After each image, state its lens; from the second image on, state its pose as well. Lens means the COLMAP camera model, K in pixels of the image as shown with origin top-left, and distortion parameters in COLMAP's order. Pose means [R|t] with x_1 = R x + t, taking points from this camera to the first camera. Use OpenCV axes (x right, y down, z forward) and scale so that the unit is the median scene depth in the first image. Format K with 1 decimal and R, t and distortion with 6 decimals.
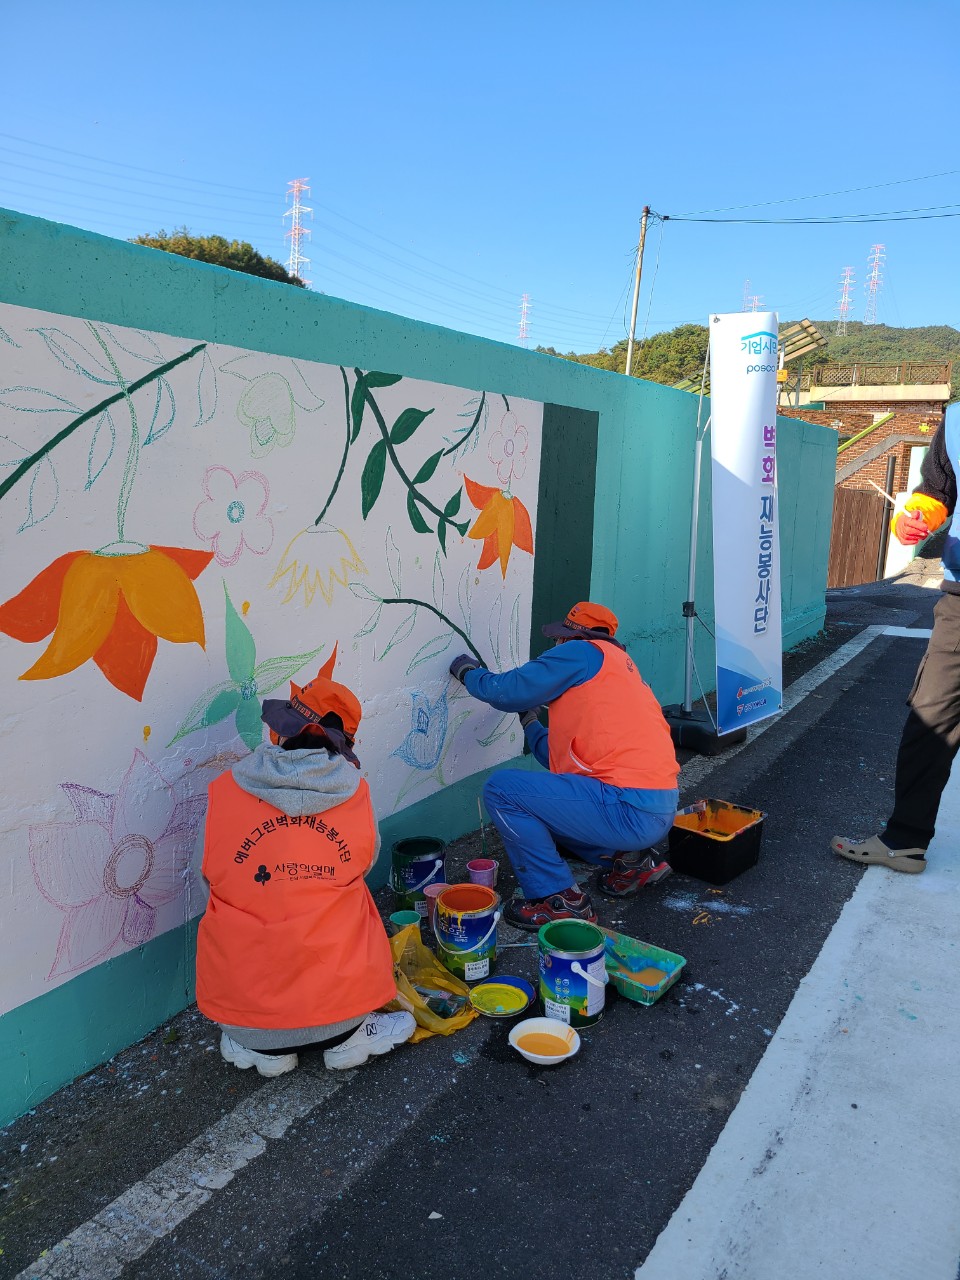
lens RADIAL K [[979.8, 0, 473.2], [0, 979.8, 649.3], [0, 0, 1]] dist [0.046346, -0.019619]
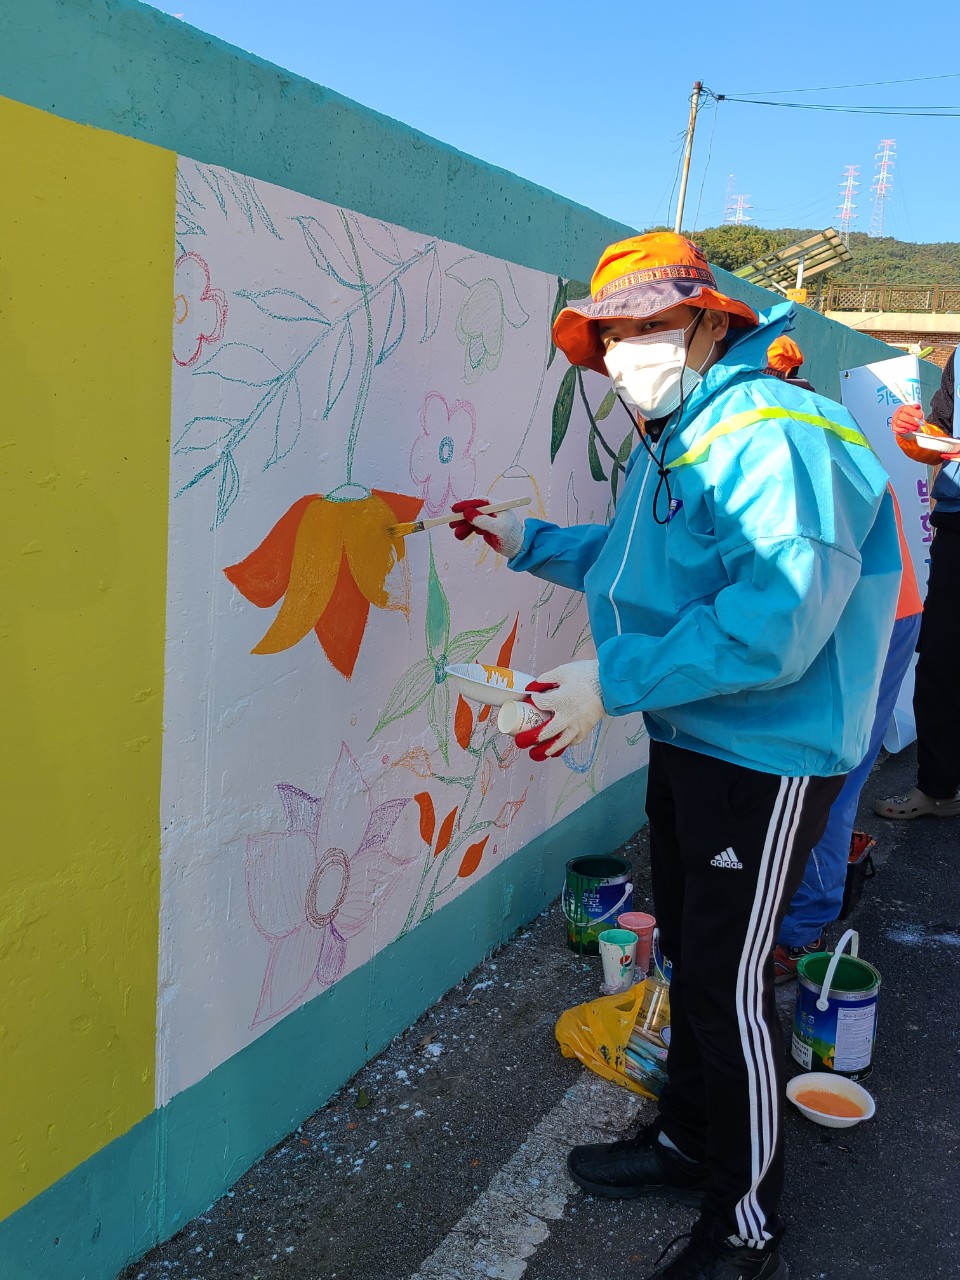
lens RADIAL K [[1235.0, 0, 487.8], [0, 1235.0, 631.9], [0, 0, 1]] dist [0.043206, 0.000000]
pose [[0.996155, 0.016267, 0.086084, -0.286946], [-0.016653, 0.999854, 0.003770, 0.004982], [-0.086010, -0.005189, 0.996281, -0.013779]]
